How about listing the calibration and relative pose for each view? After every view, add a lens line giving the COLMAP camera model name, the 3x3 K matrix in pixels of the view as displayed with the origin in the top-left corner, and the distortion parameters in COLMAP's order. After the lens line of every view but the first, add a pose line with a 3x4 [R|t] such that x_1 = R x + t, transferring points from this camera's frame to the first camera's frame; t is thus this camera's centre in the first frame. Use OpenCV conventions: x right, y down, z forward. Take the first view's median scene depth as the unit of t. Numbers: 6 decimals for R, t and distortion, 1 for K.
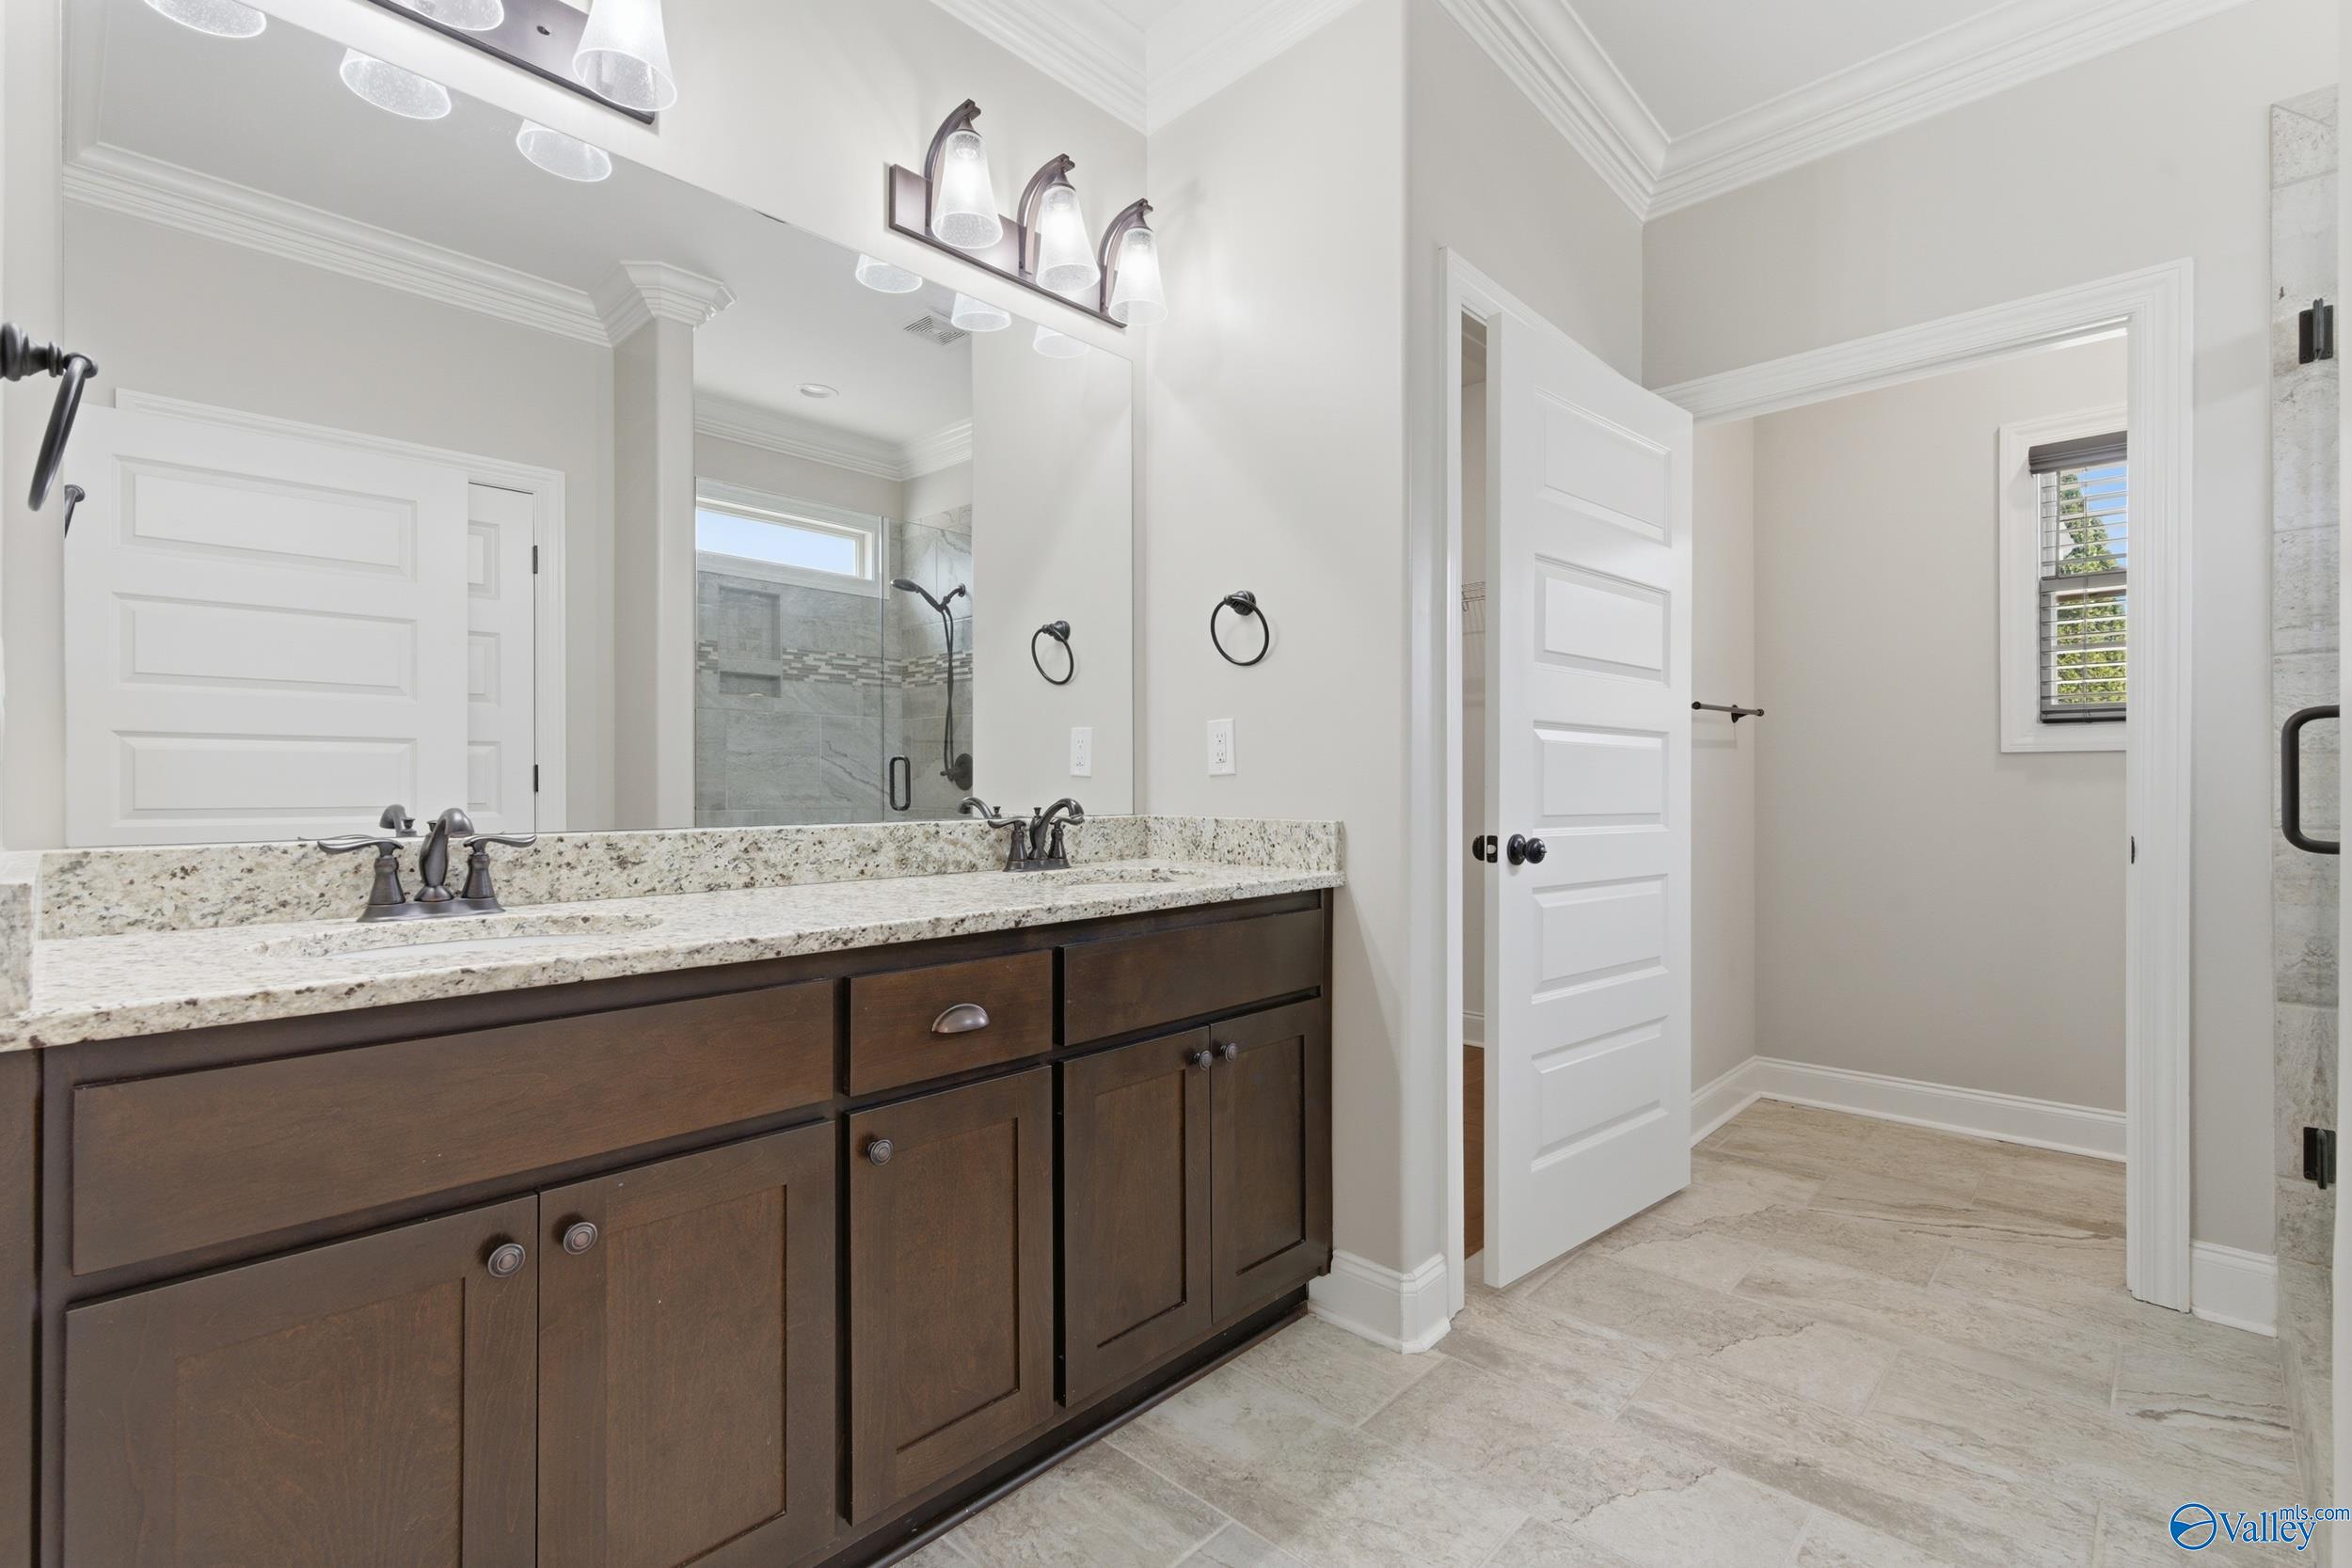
lens RADIAL K [[1065.3, 0, 1177.6], [0, 1065.3, 782.8], [0, 0, 1]] dist [0.002275, 0.001202]
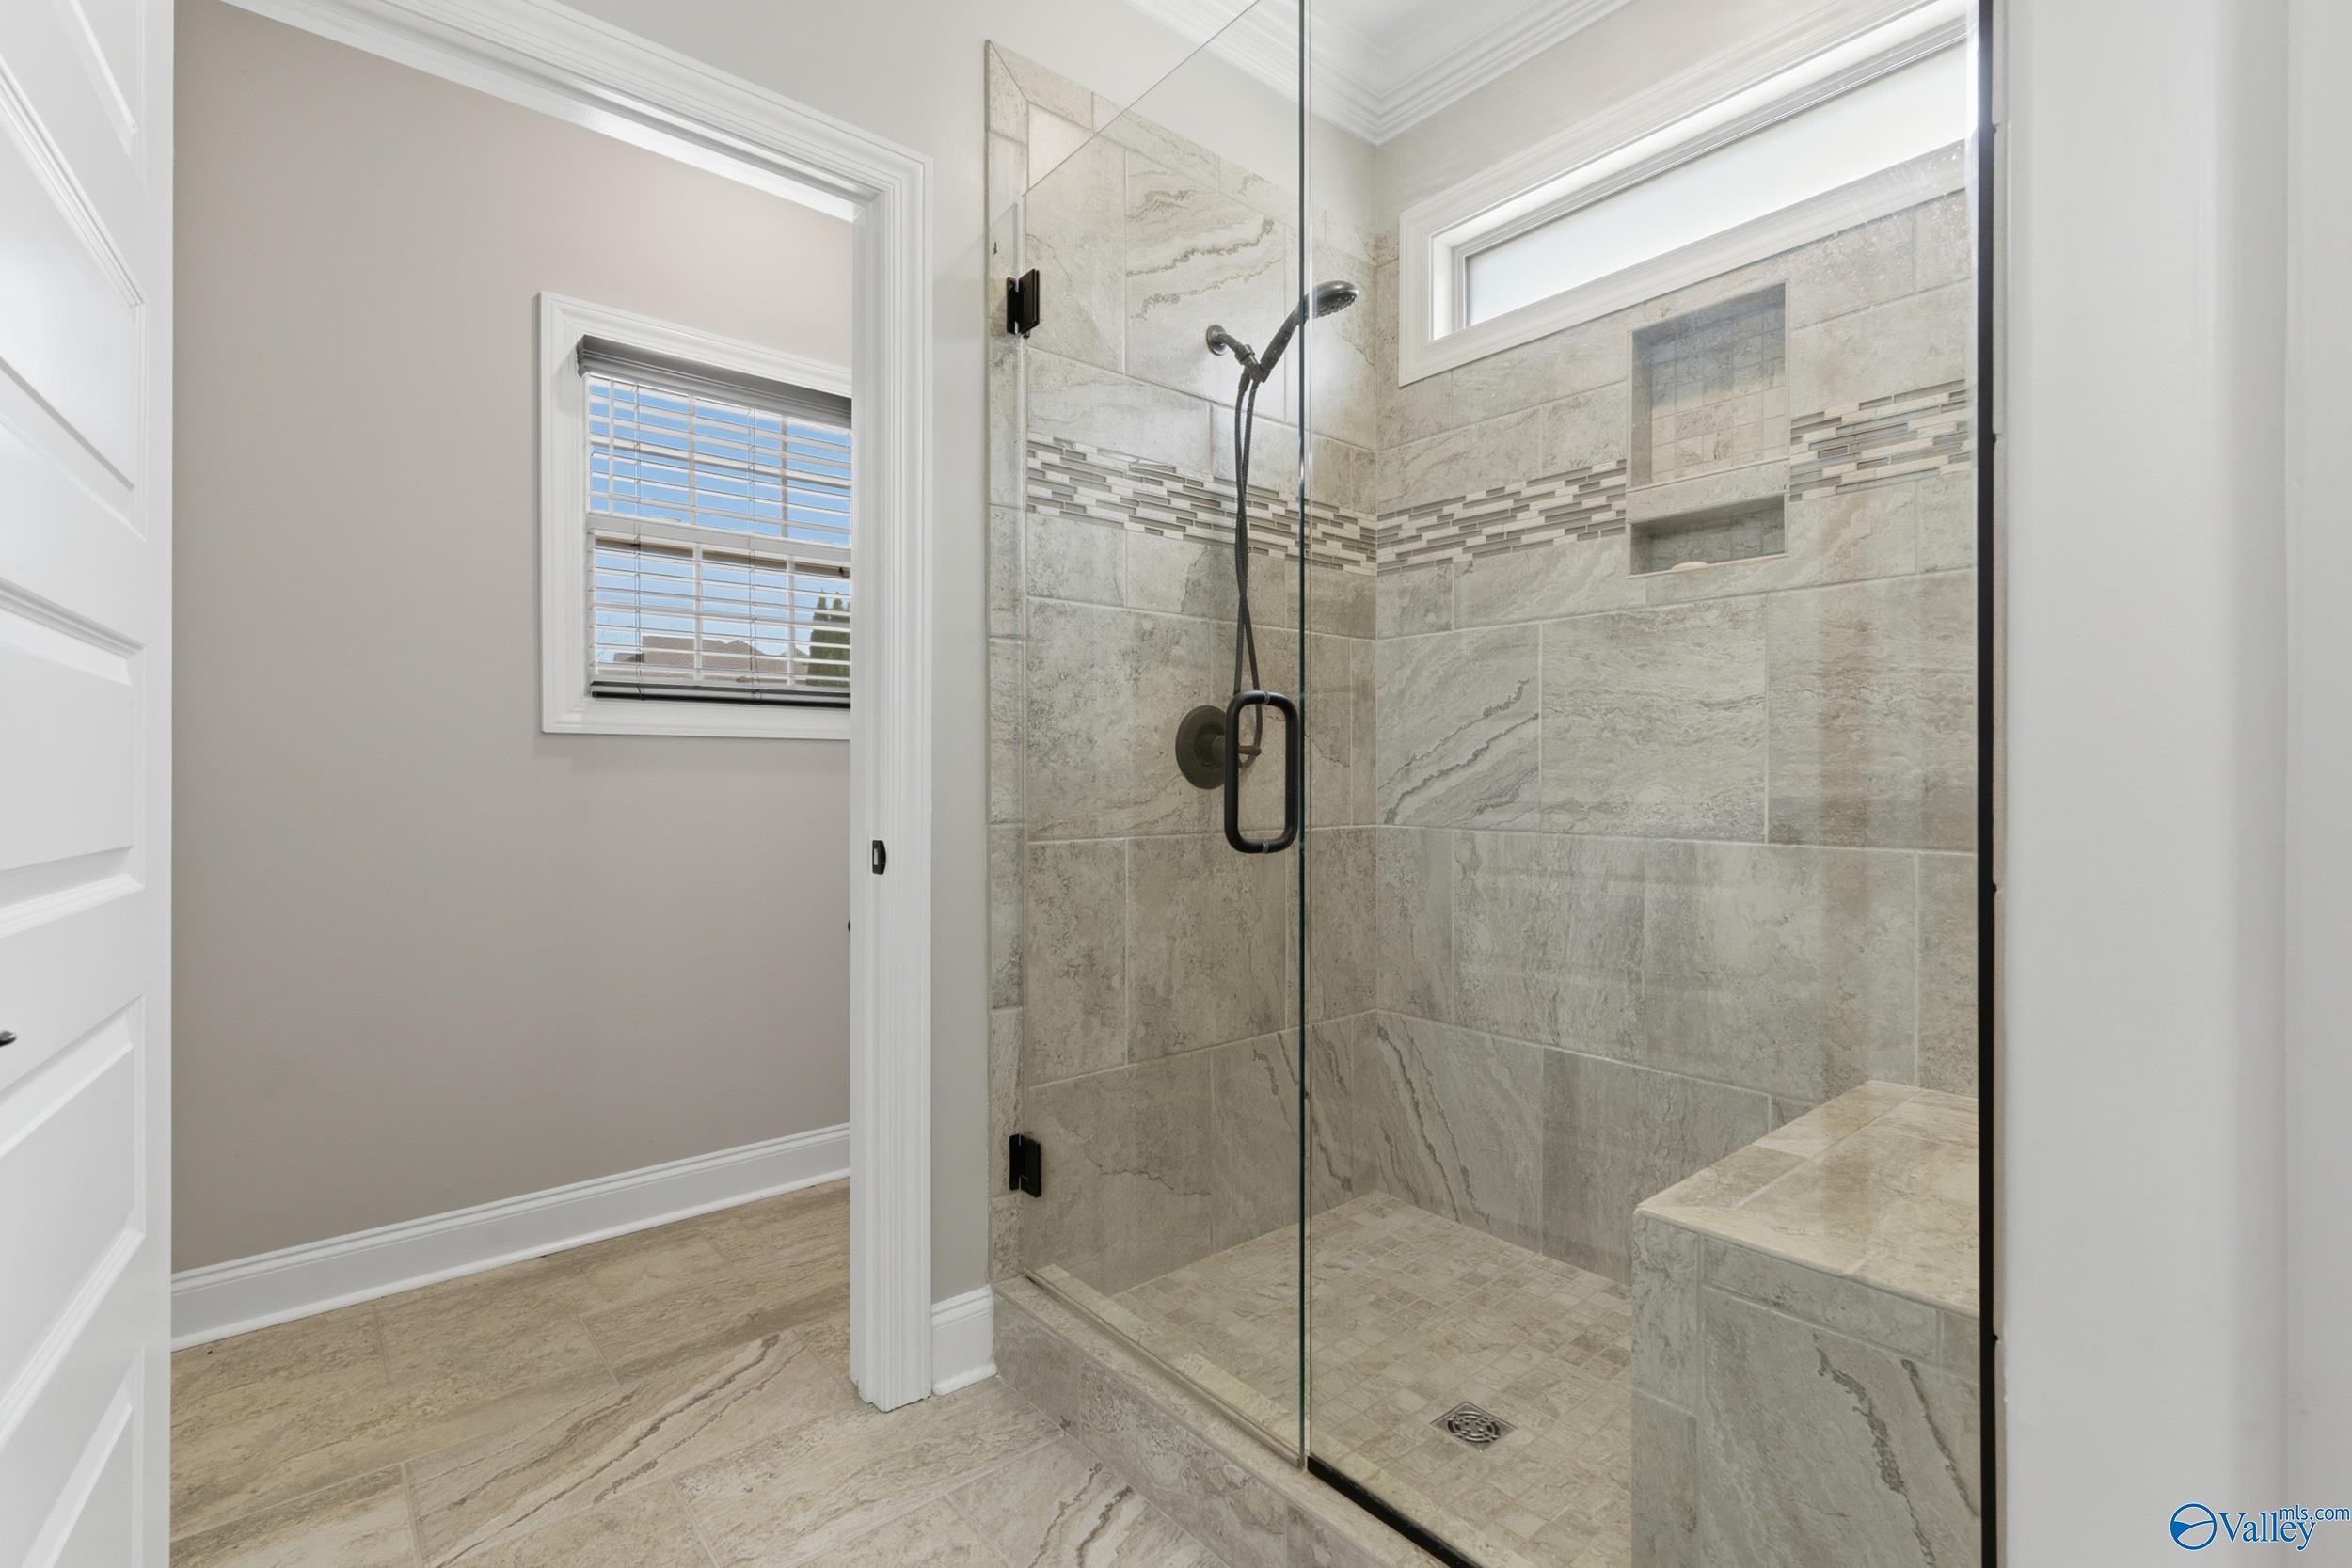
lens RADIAL K [[1065.3, 0, 1176.9], [0, 1065.3, 774.3], [0, 0, 1]] dist [0.002275, 0.001202]
pose [[0.108545, -0.002798, 0.994088, 0.102061], [-0.000617, 0.999996, 0.002882, -0.002602], [-0.994091, -0.000926, 0.108543, 0.599886]]
